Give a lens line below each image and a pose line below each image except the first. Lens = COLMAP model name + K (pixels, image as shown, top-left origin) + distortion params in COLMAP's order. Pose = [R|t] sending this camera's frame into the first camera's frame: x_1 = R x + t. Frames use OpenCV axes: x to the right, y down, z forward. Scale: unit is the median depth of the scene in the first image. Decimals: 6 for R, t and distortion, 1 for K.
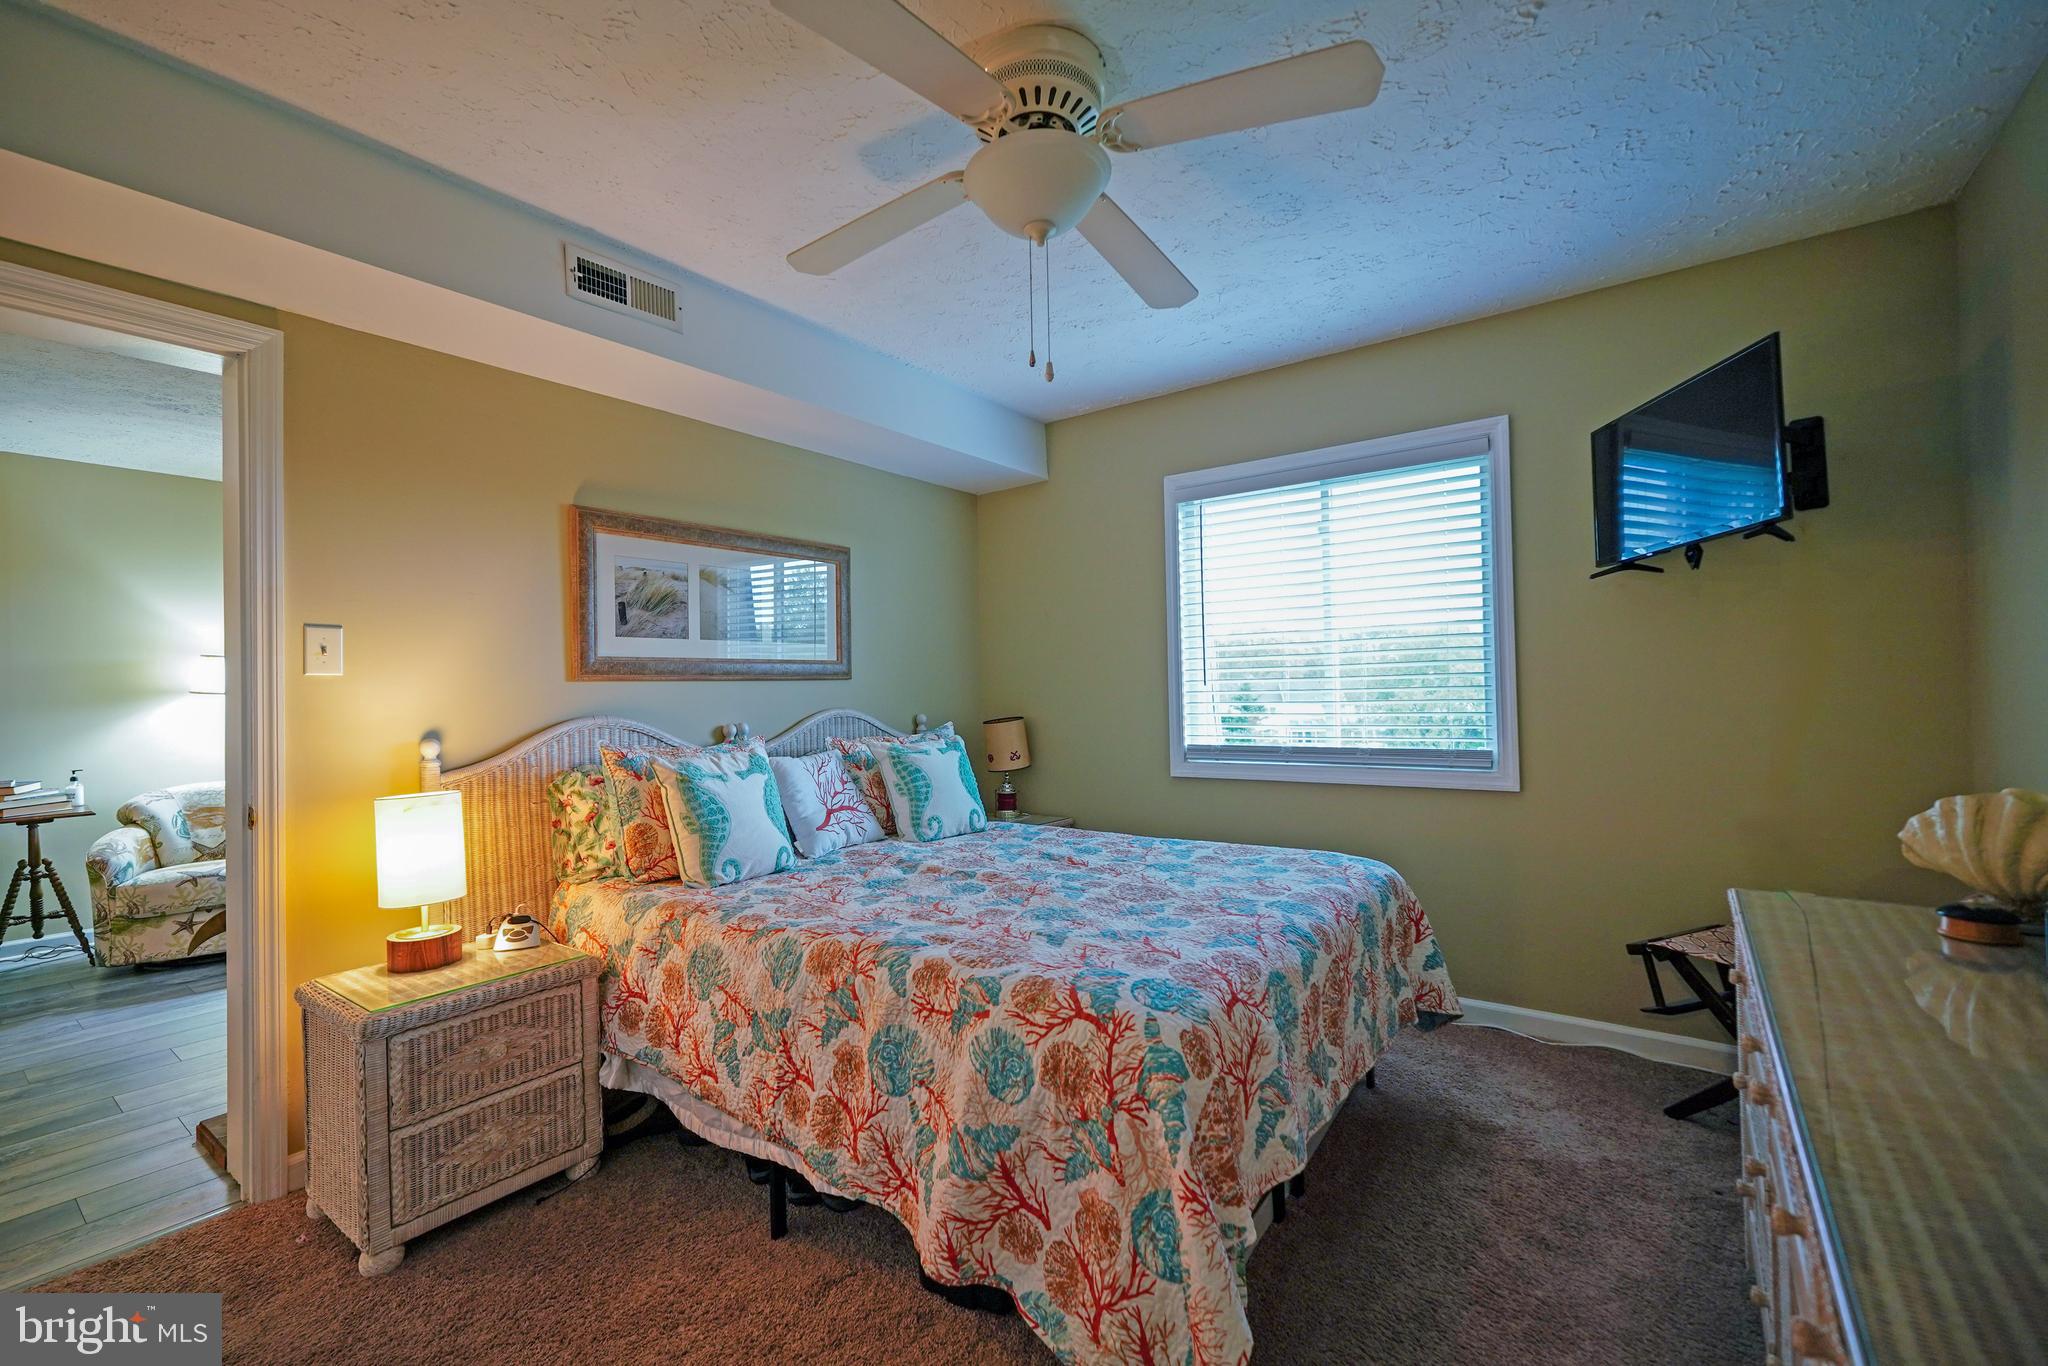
lens RADIAL K [[866.2, 0, 1010.8], [0, 866.2, 686.6], [0, 0, 1]] dist [-0.005290, 0.003425]
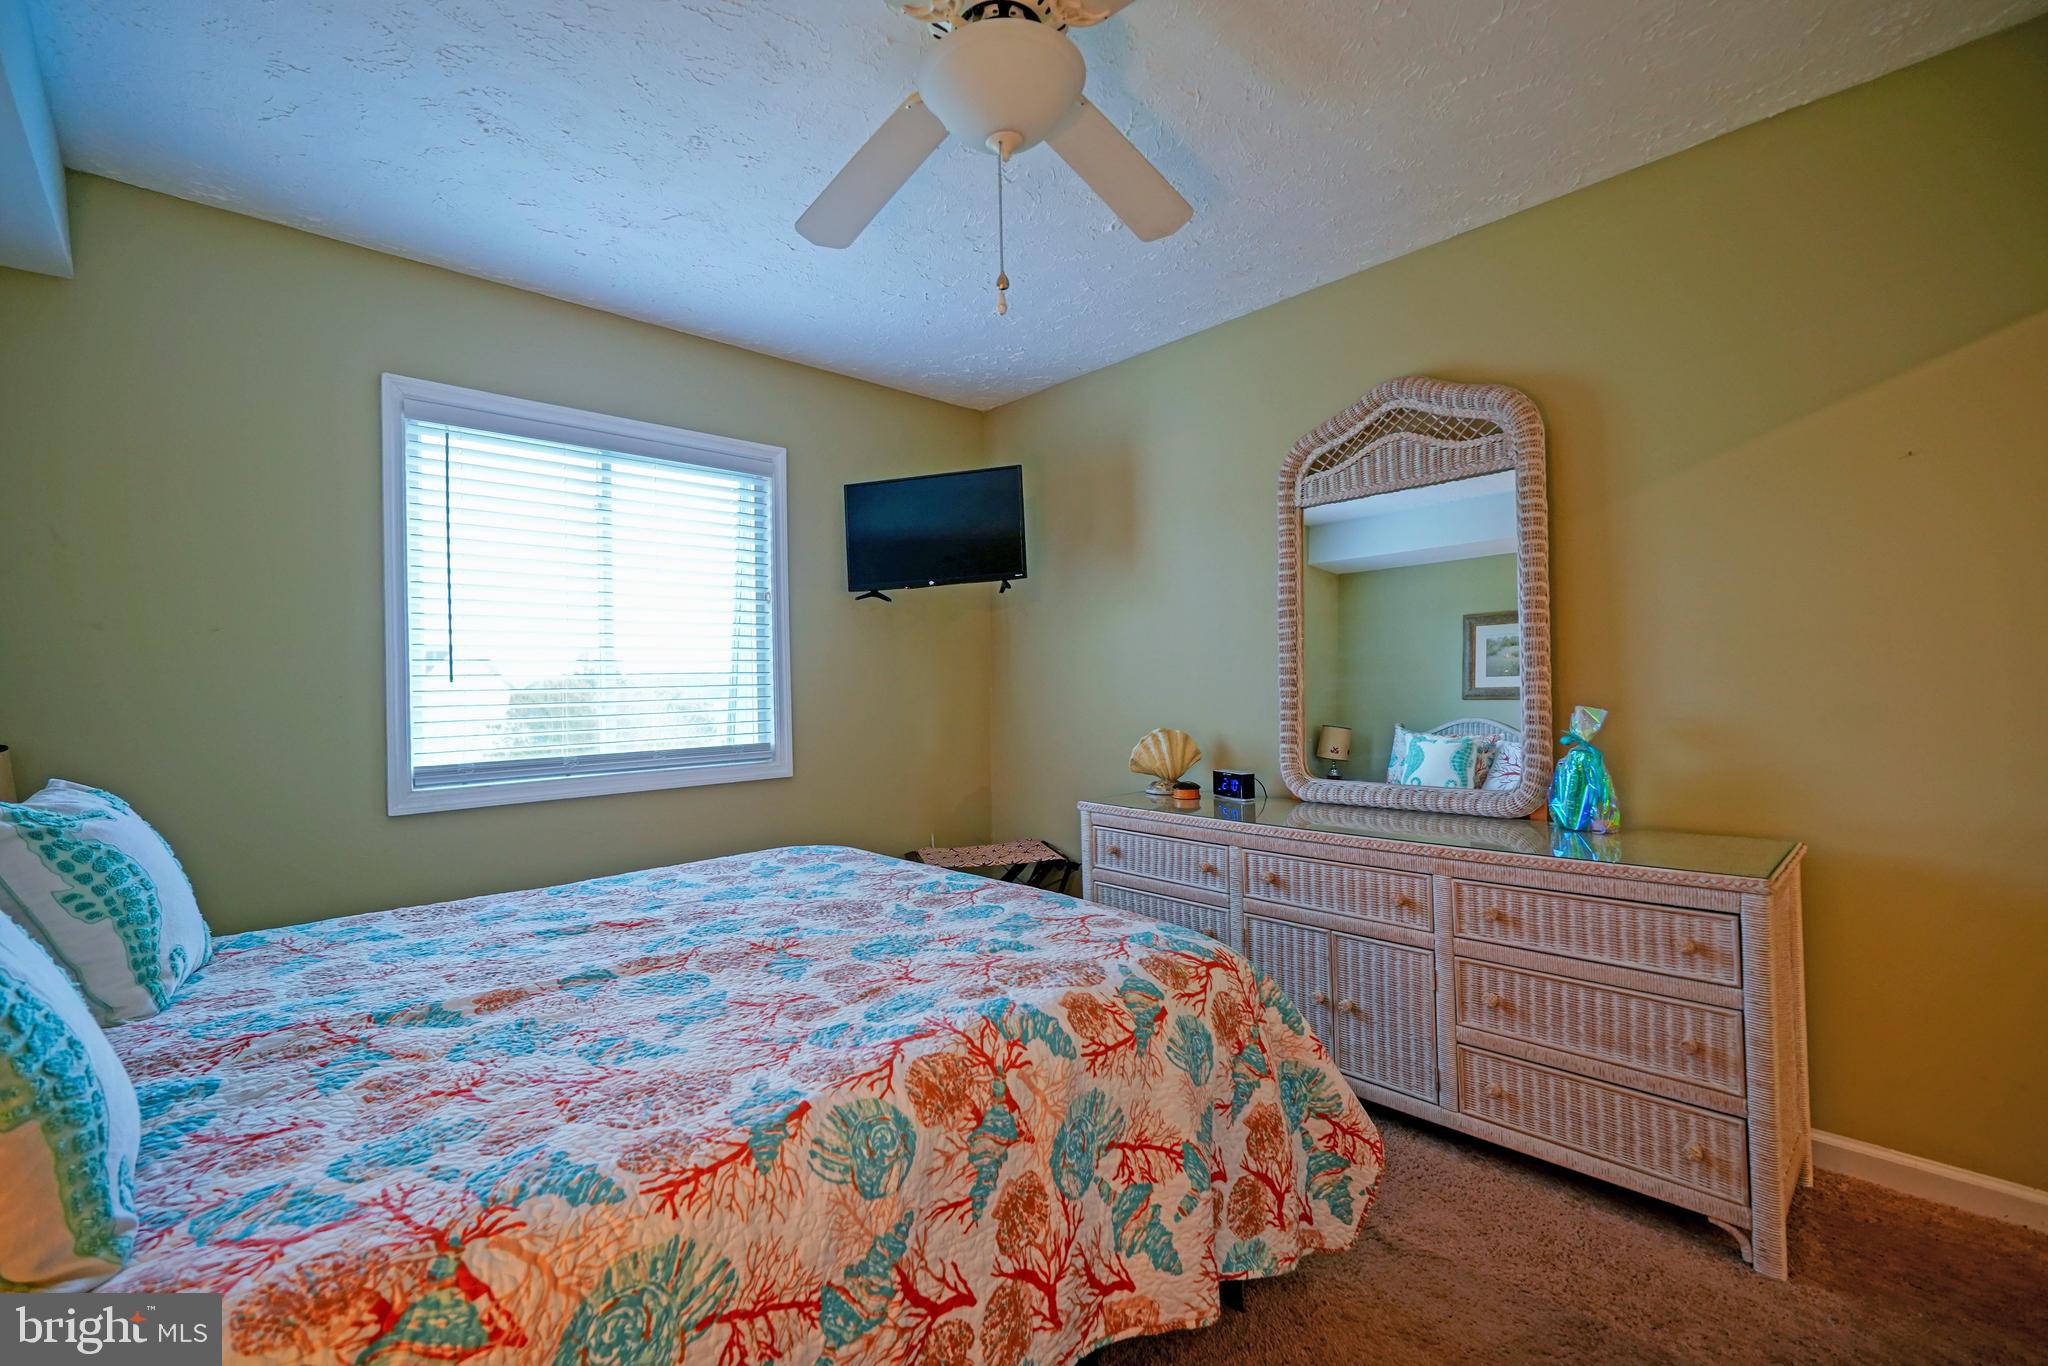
lens RADIAL K [[866.2, 0, 992.1], [0, 866.2, 686.7], [0, 0, 1]] dist [-0.005290, 0.003425]
pose [[0.182032, 0.015527, 0.983170, -0.818797], [0.012079, 0.999765, -0.018026, 0.043130], [-0.983218, 0.015157, 0.181802, 0.857343]]
